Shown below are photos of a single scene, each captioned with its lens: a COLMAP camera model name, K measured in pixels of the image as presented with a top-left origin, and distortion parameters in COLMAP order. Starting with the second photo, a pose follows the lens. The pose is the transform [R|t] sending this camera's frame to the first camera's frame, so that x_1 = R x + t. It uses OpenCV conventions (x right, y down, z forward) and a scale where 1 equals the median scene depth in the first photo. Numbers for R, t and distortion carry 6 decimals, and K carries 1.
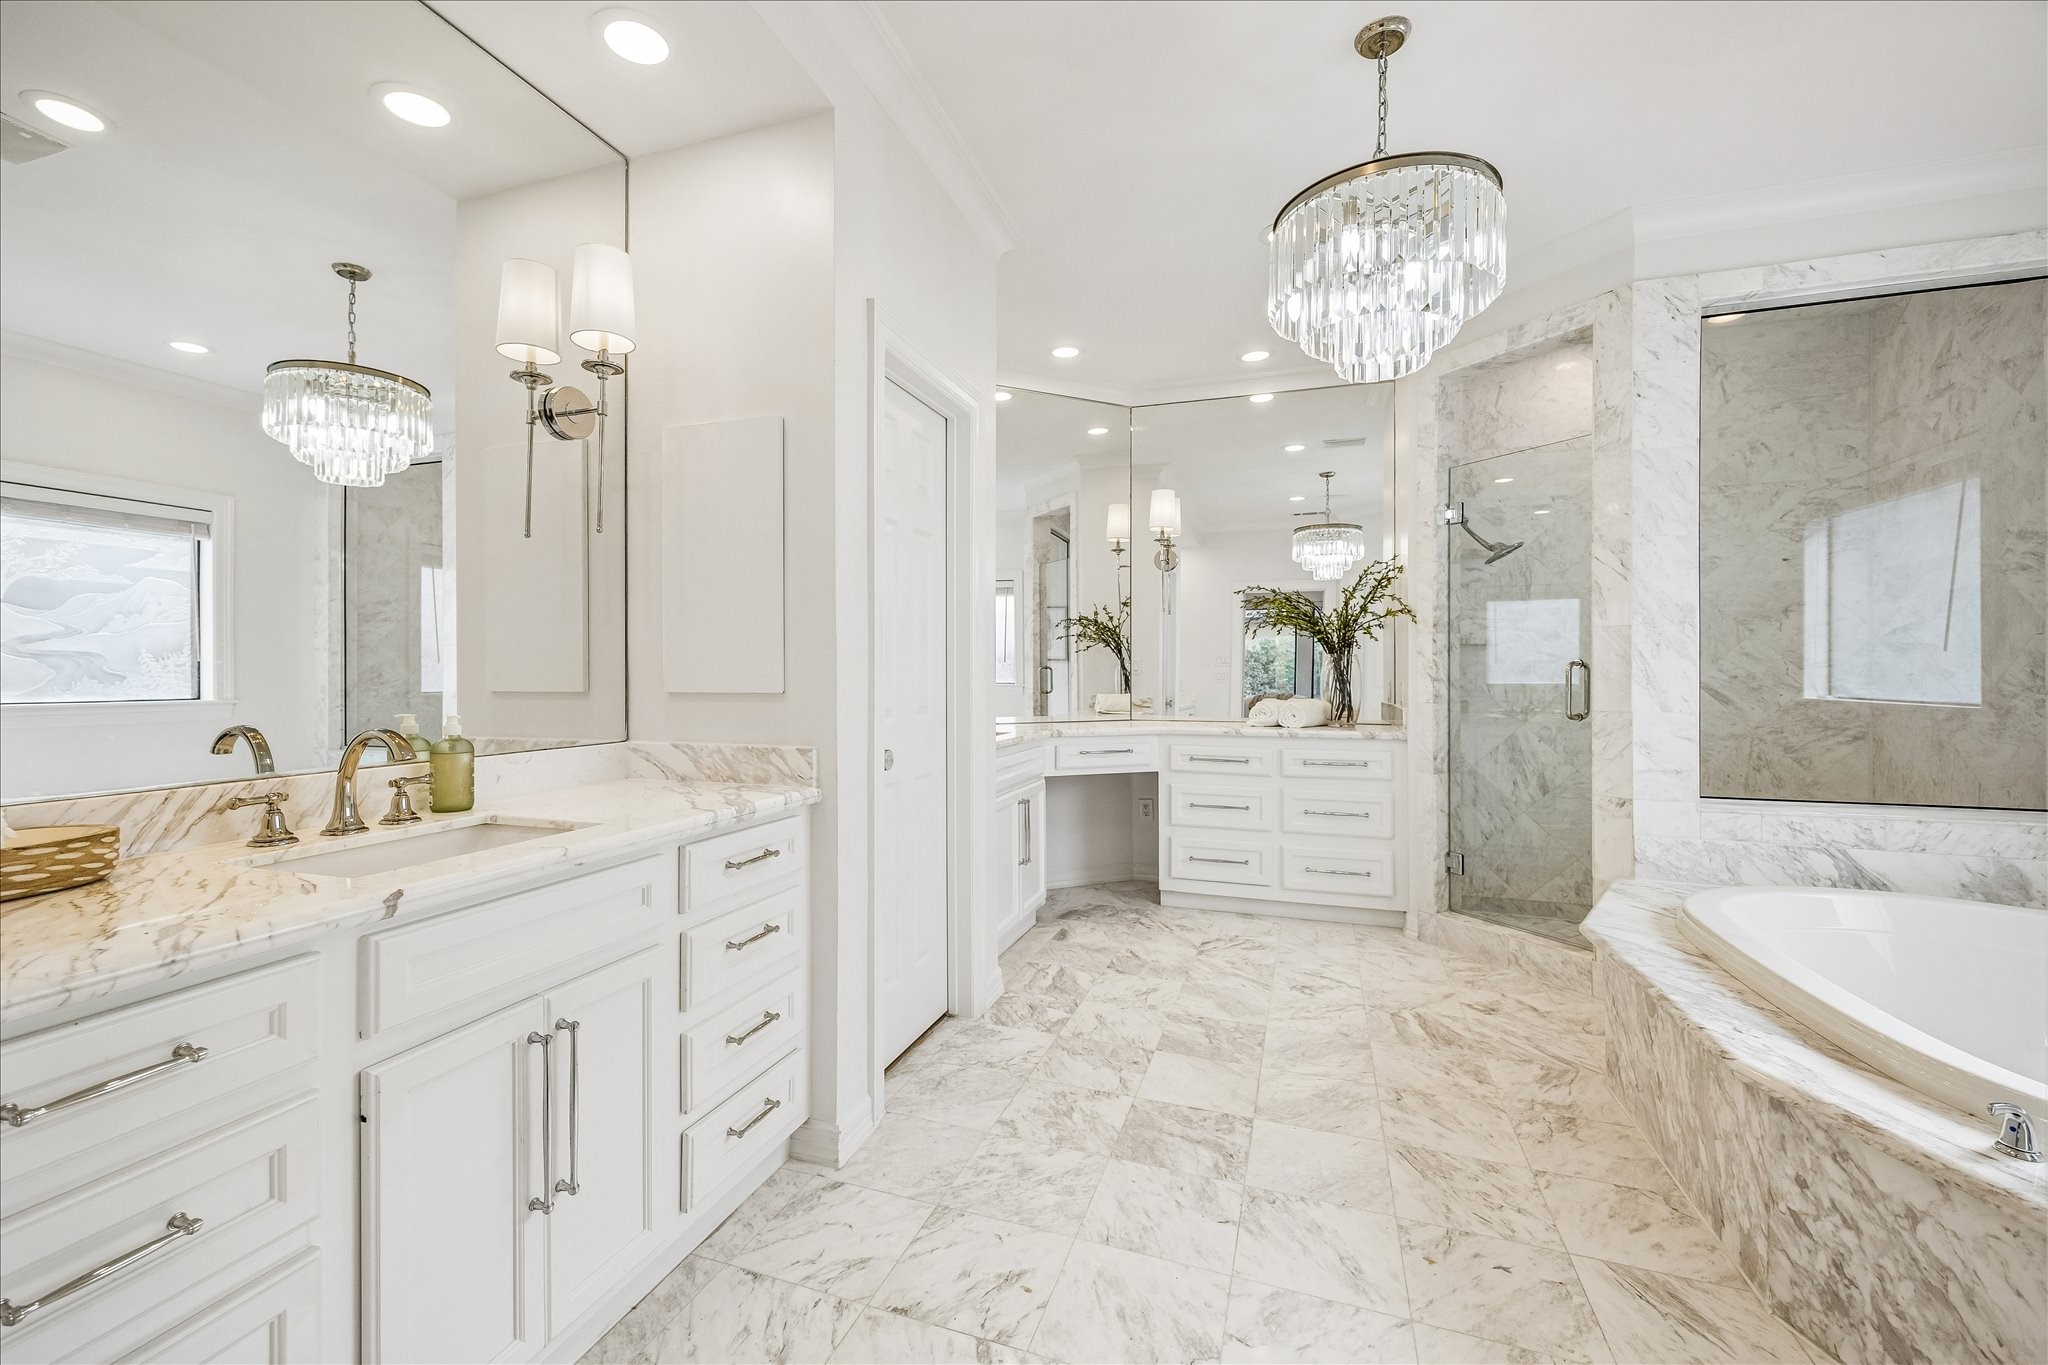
lens RADIAL K [[855.4, 0, 1031.5], [0, 855.4, 676.2], [0, 0, 1]] dist [0.013858, -0.000593]
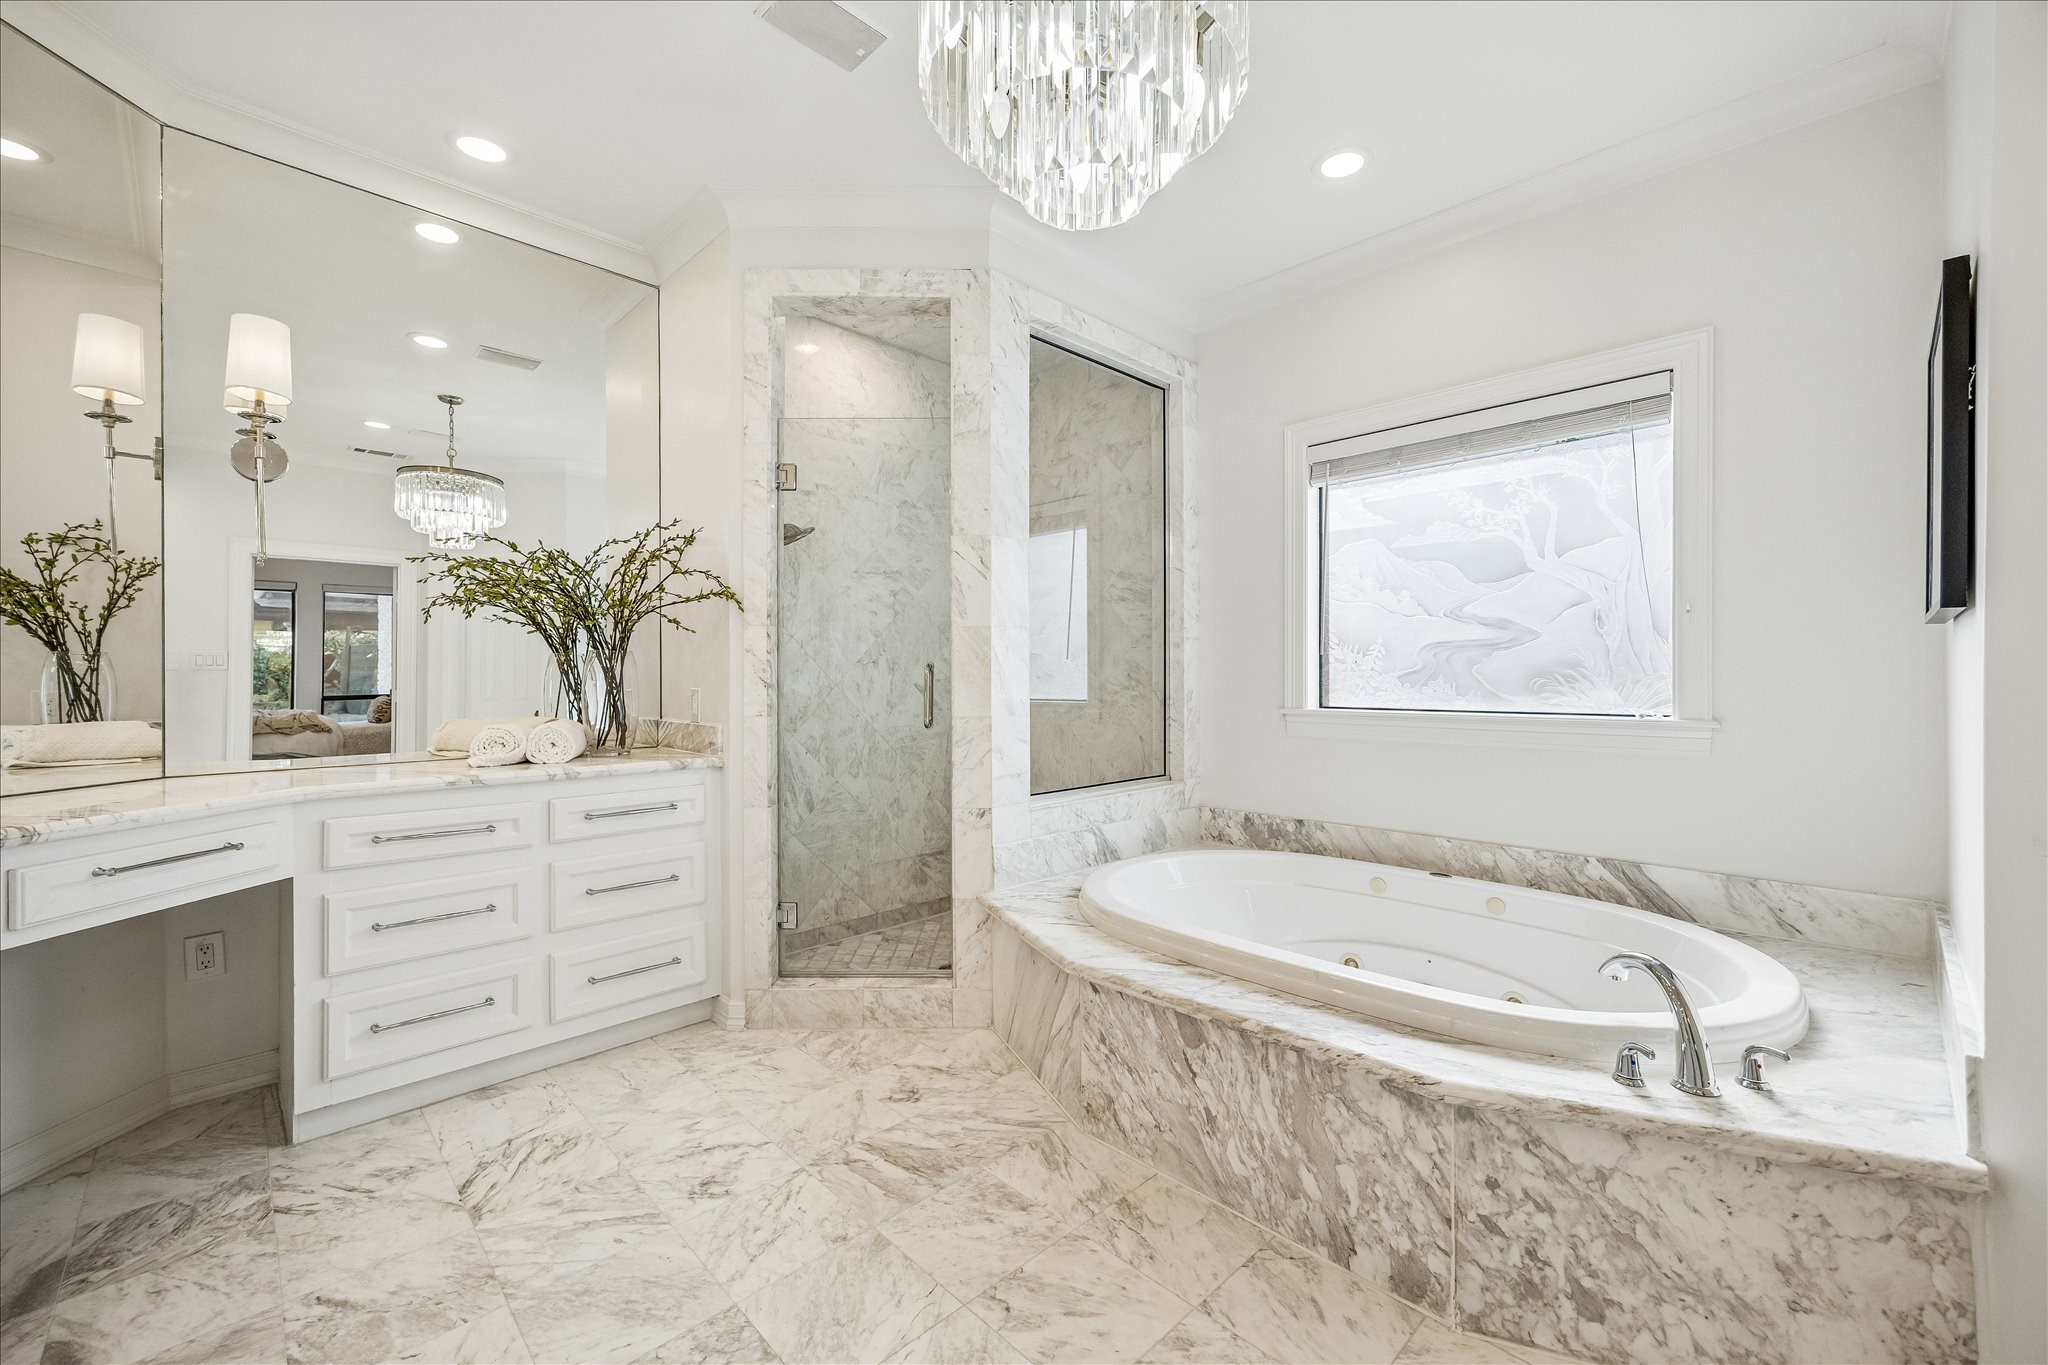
lens RADIAL K [[855.4, 0, 1031.5], [0, 855.4, 676.2], [0, 0, 1]] dist [0.013858, -0.000593]
pose [[0.472249, -0.001702, 0.881464, -0.123371], [0.007702, 0.999968, -0.002196, -0.001311], [-0.881432, 0.007826, 0.472247, 0.518431]]
